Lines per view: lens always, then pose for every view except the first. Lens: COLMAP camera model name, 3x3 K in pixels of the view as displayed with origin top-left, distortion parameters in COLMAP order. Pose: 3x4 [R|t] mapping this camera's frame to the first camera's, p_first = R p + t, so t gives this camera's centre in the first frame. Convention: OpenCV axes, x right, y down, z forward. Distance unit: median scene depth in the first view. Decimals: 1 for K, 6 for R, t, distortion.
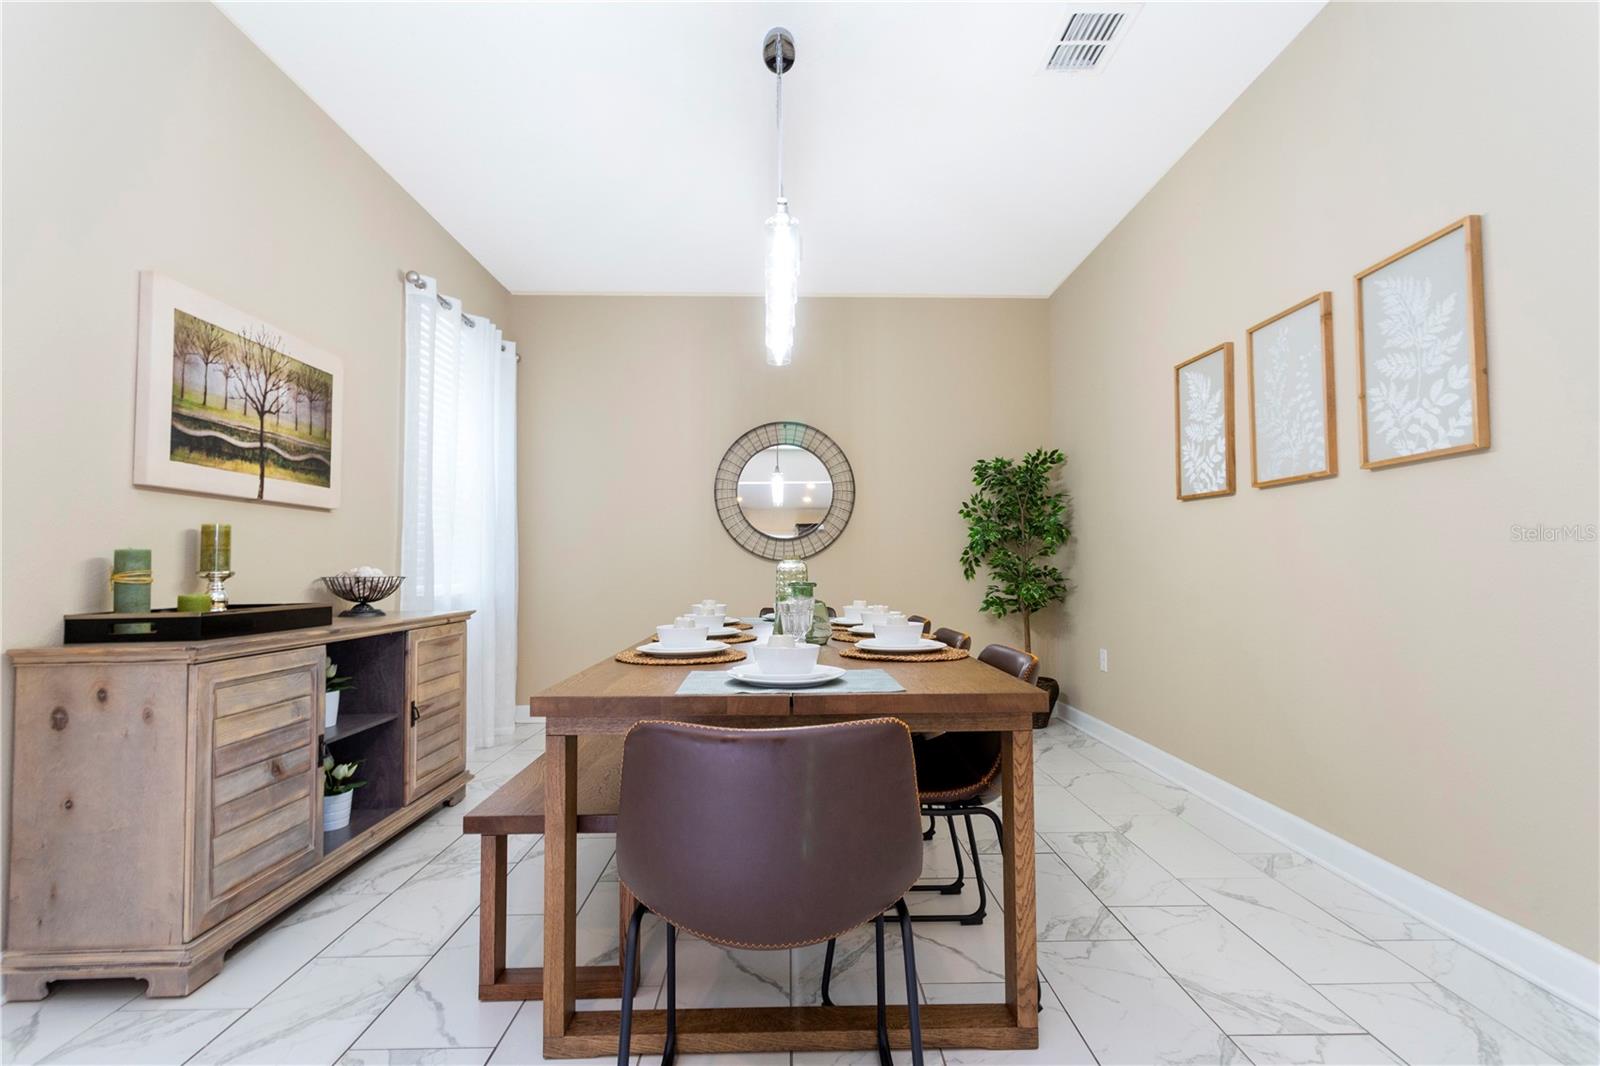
lens RADIAL K [[755.9, 0, 800.0], [0, 755.9, 533.0], [0, 0, 1]] dist [-0.001677, 0.000101]
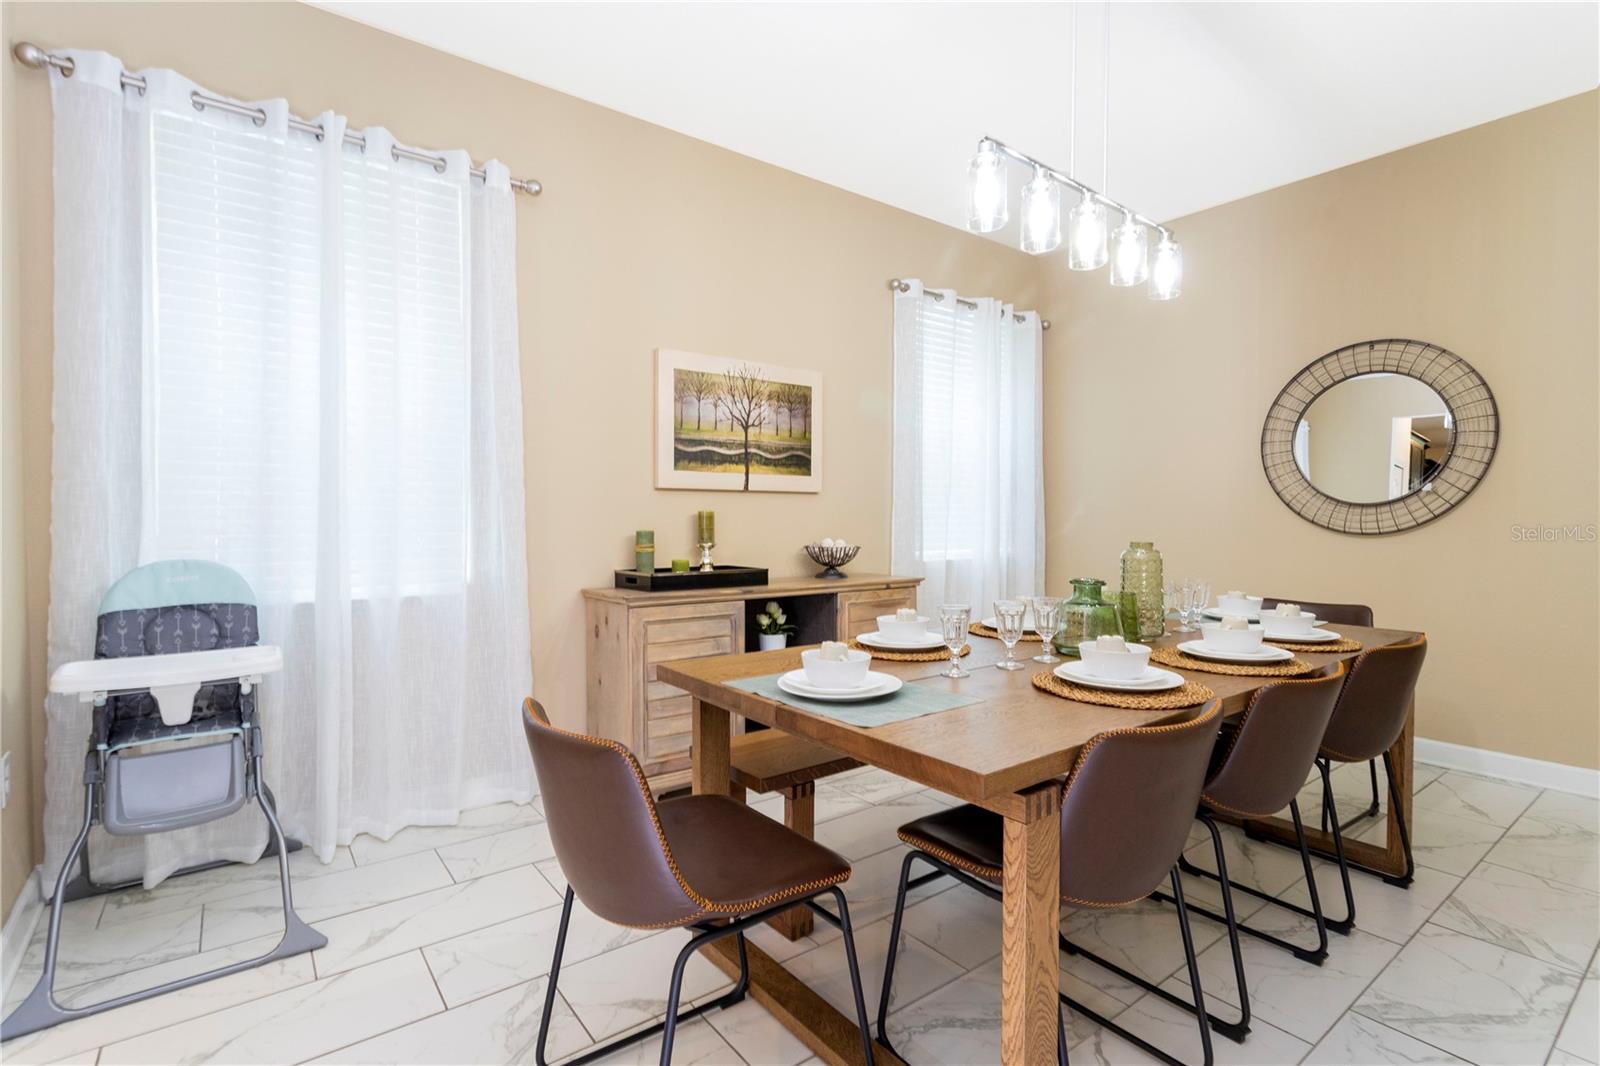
lens RADIAL K [[755.9, 0, 800.0], [0, 755.9, 533.0], [0, 0, 1]] dist [-0.001677, 0.000101]
pose [[0.595944, 0.026745, -0.802580, 0.464994], [0.029214, 0.998062, 0.054951, -0.040150], [0.802494, -0.056195, 0.594008, 0.253637]]
